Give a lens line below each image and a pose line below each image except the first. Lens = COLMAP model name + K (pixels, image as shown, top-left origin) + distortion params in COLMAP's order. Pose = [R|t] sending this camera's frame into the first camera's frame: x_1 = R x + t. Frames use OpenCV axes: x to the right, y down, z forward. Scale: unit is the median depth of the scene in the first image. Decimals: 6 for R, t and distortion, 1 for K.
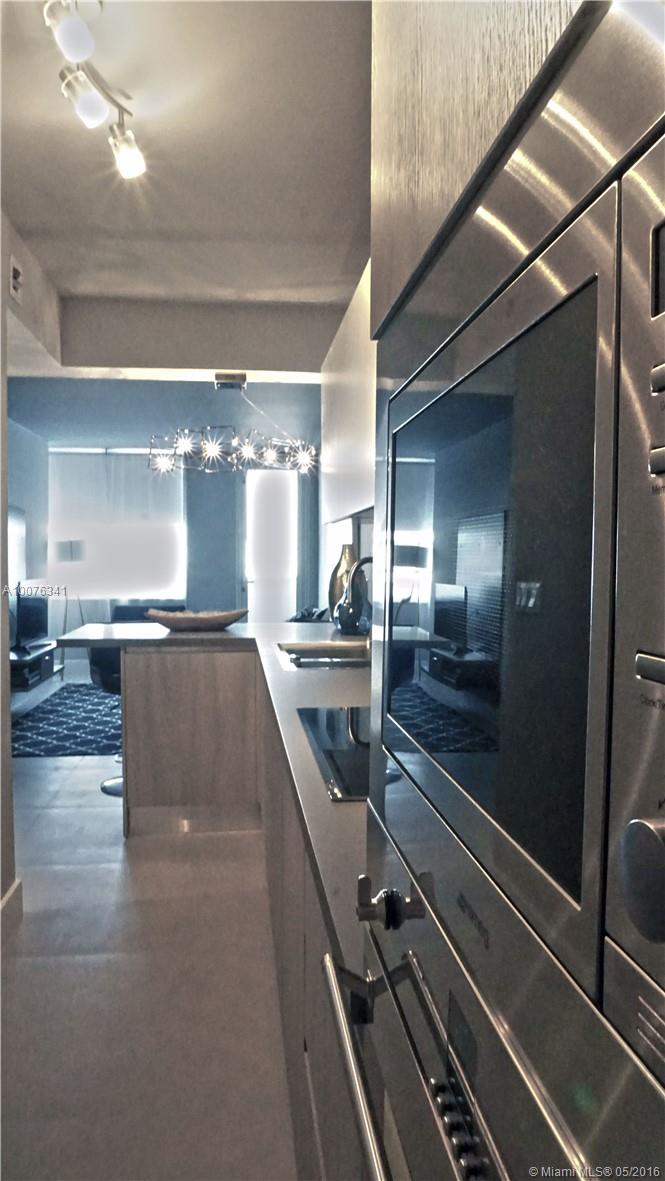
lens RADIAL K [[805.2, 0, 332.5], [0, 805.2, 590.5], [0, 0, 1]] dist [-0.059155, 0.032867]
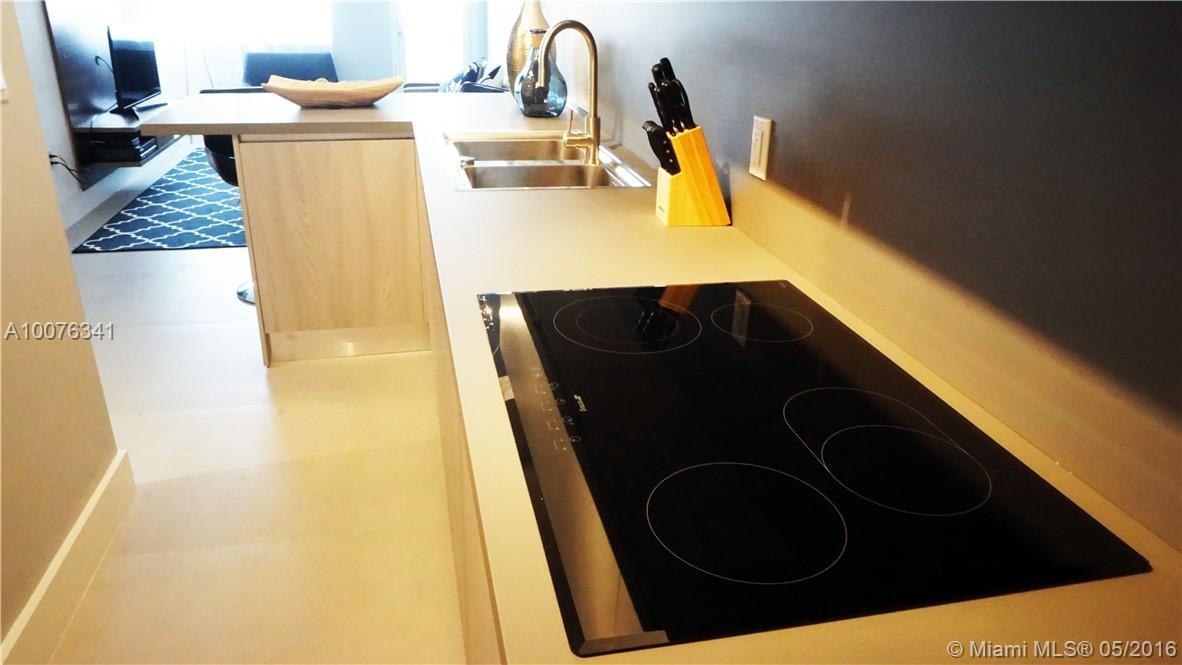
lens RADIAL K [[805.9, 0, 593.5], [0, 805.9, 338.6], [0, 0, 1]] dist [-0.059155, 0.032867]
pose [[0.993592, -0.011027, 0.112485, -0.011601], [-0.030327, 0.932721, 0.359320, -0.023511], [-0.108879, -0.360429, 0.926410, 0.168174]]
